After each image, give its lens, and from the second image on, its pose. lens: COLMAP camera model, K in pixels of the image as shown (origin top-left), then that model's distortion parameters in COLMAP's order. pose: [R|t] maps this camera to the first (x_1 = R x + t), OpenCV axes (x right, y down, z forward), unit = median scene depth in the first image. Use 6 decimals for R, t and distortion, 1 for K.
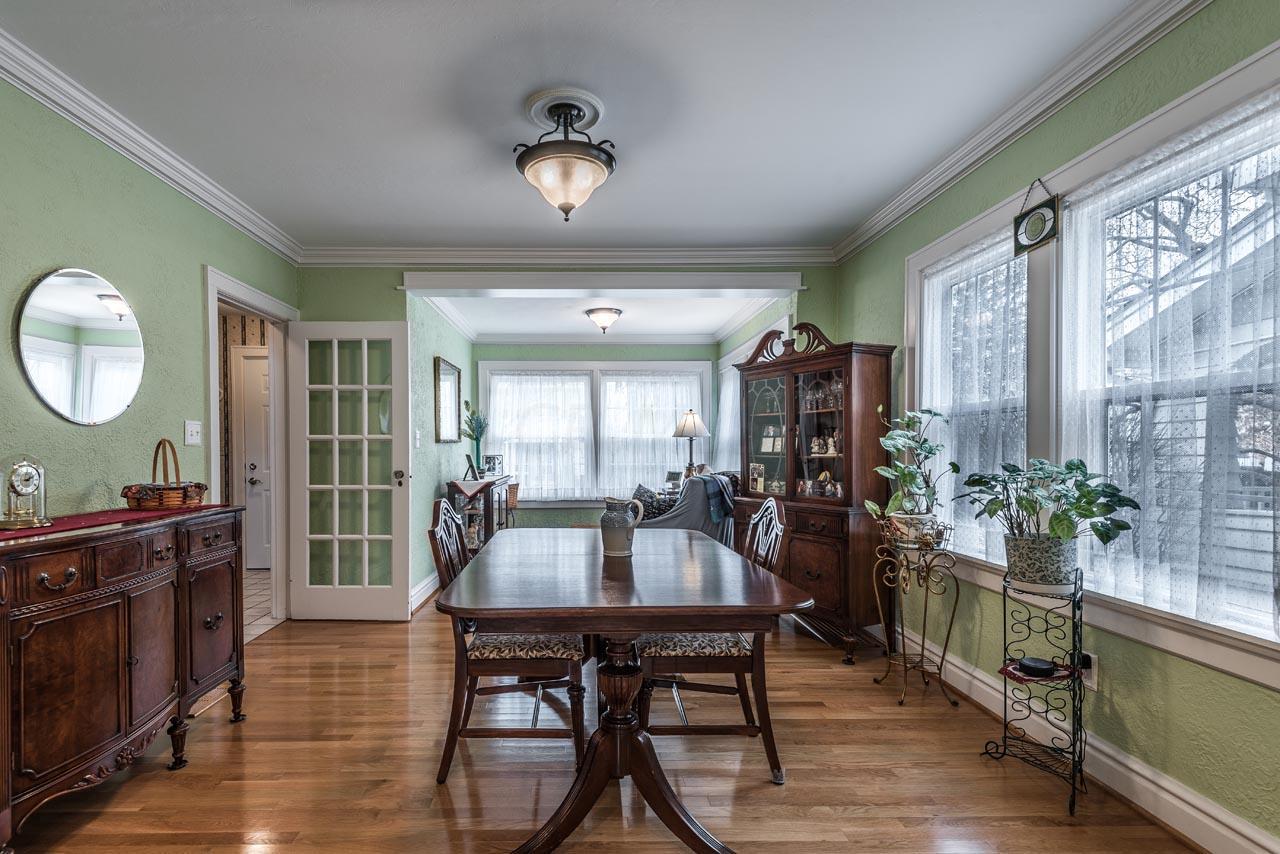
lens RADIAL K [[589.1, 0, 637.6], [0, 589.1, 450.6], [0, 0, 1]] dist [0.000509, -0.000170]
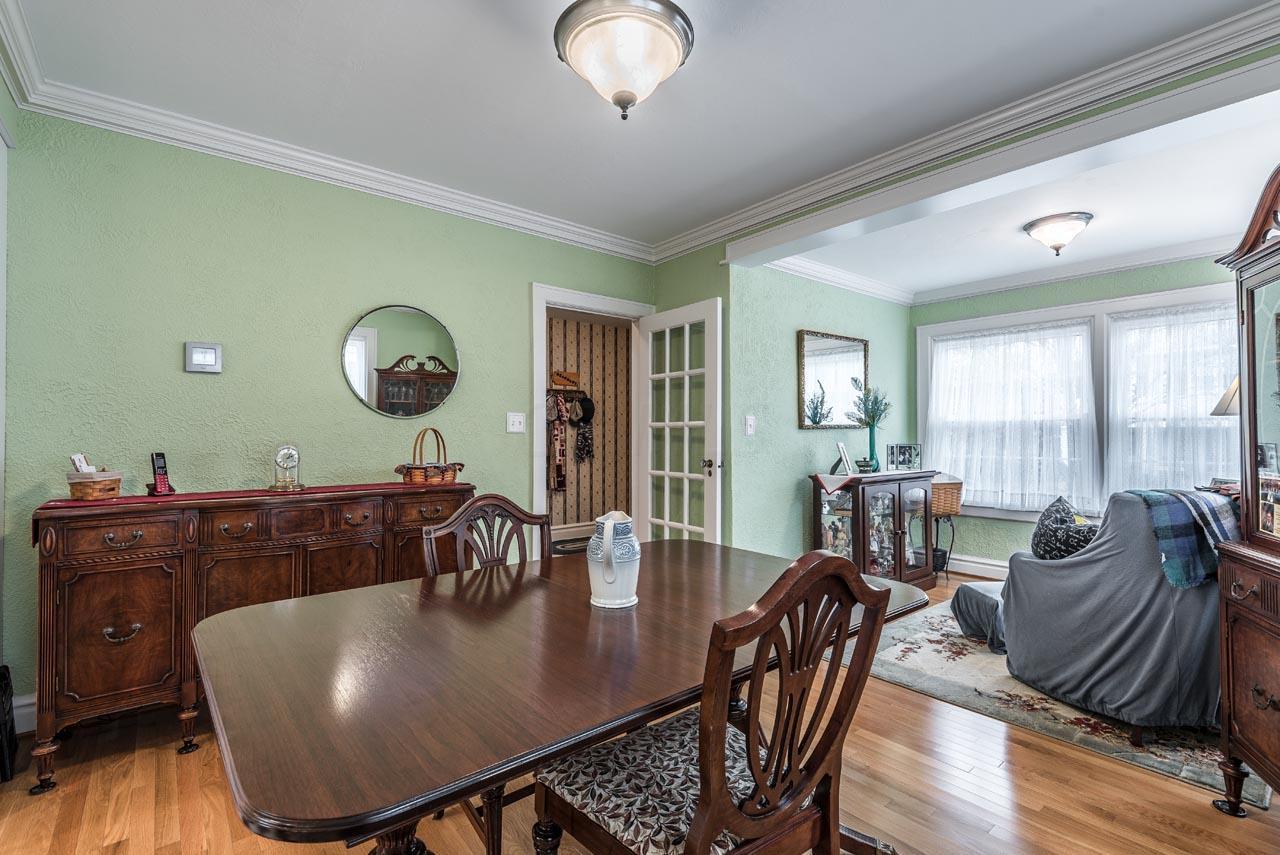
lens RADIAL K [[597.5, 0, 646.4], [0, 597.5, 428.3], [0, 0, 1]] dist [0.022468, -0.000241]
pose [[0.590334, -0.008754, -0.807111, 0.294737], [-0.002686, 0.999914, -0.012810, -0.002855], [0.807155, 0.009730, 0.590260, 0.363865]]
